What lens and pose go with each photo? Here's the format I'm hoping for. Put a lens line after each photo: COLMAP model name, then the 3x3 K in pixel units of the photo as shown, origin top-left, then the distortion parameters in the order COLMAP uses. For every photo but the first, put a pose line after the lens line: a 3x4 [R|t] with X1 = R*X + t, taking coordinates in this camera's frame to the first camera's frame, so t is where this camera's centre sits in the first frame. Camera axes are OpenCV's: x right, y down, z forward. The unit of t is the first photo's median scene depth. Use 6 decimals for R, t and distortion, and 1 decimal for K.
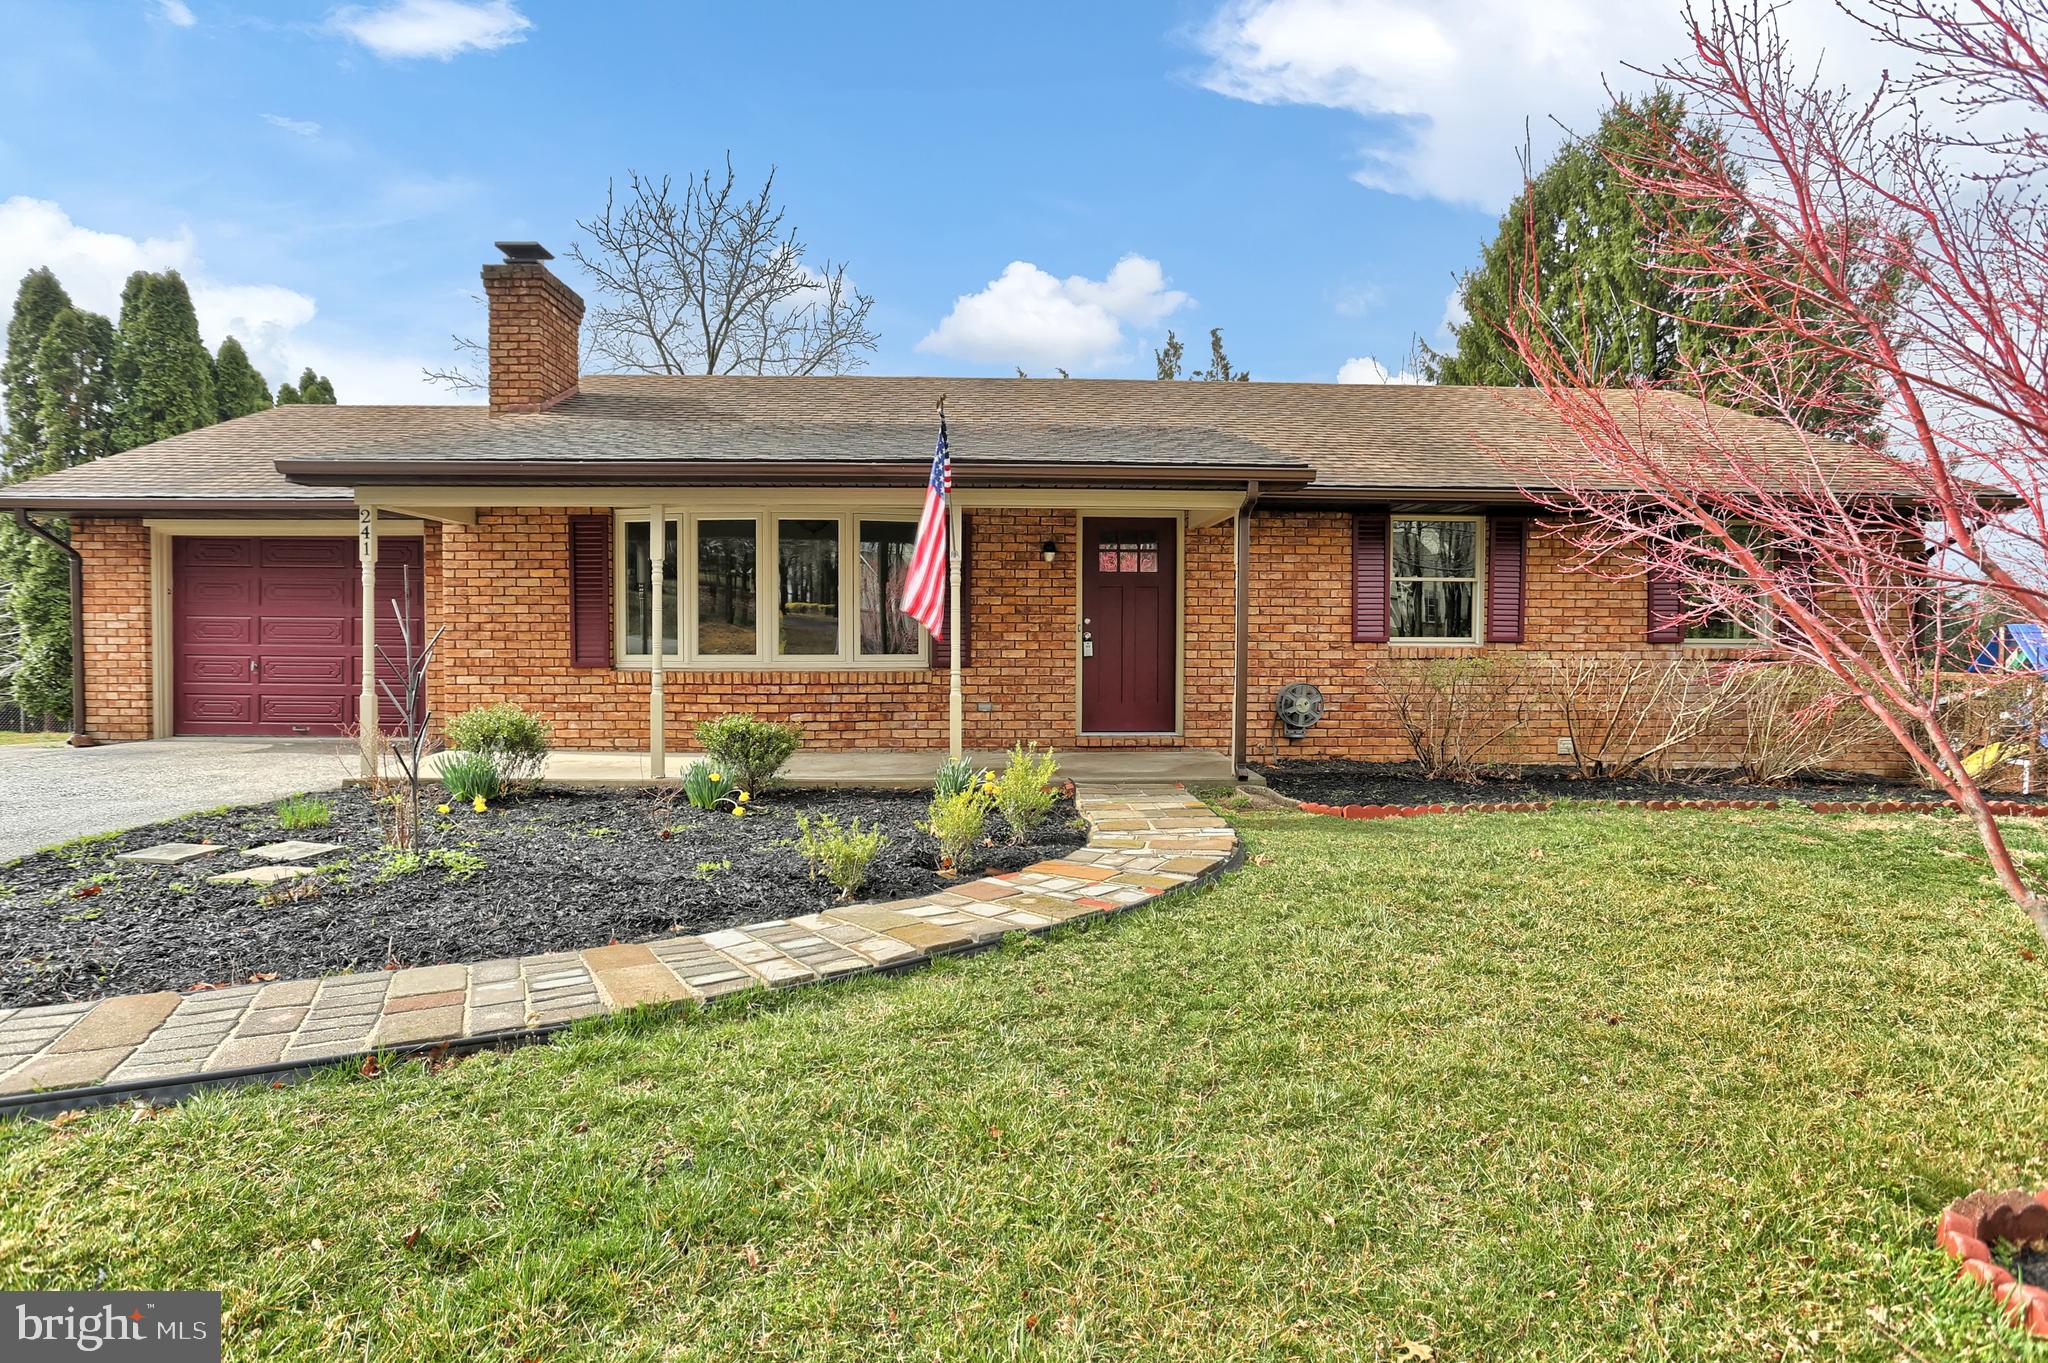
lens RADIAL K [[1120.6, 0, 1019.4], [0, 1120.6, 664.3], [0, 0, 1]] dist [-0.039489, 0.016012]
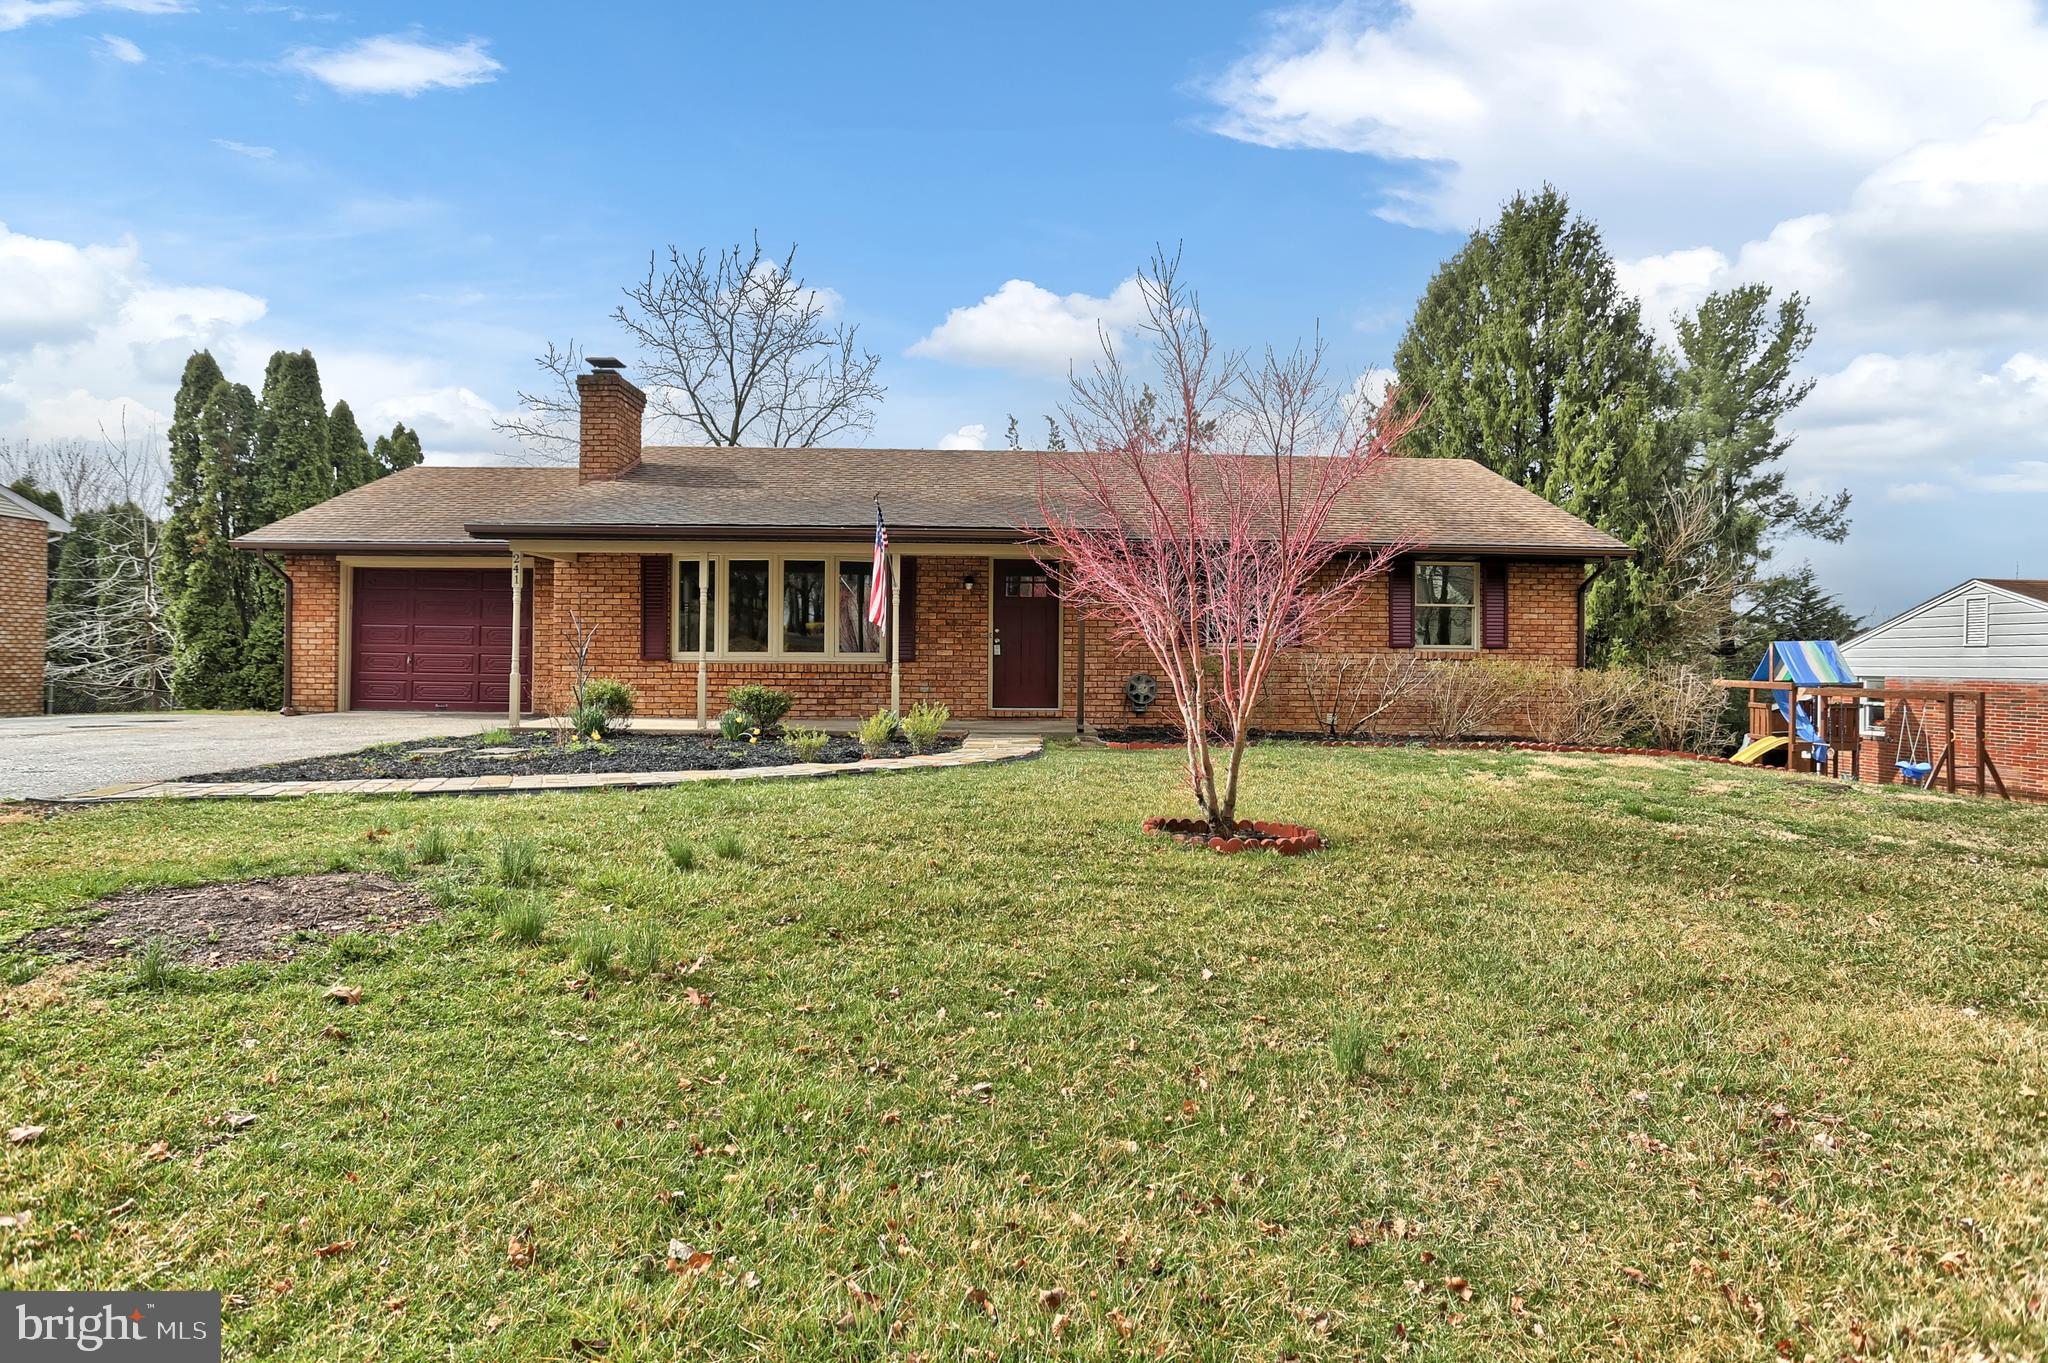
lens RADIAL K [[1120.6, 0, 1040.0], [0, 1120.6, 650.8], [0, 0, 1]] dist [-0.039489, 0.016012]
pose [[0.999986, 0.005193, -0.001383, 0.117883], [-0.005237, 0.999419, -0.033672, 0.035753], [0.001208, 0.033679, 0.999432, -0.443285]]
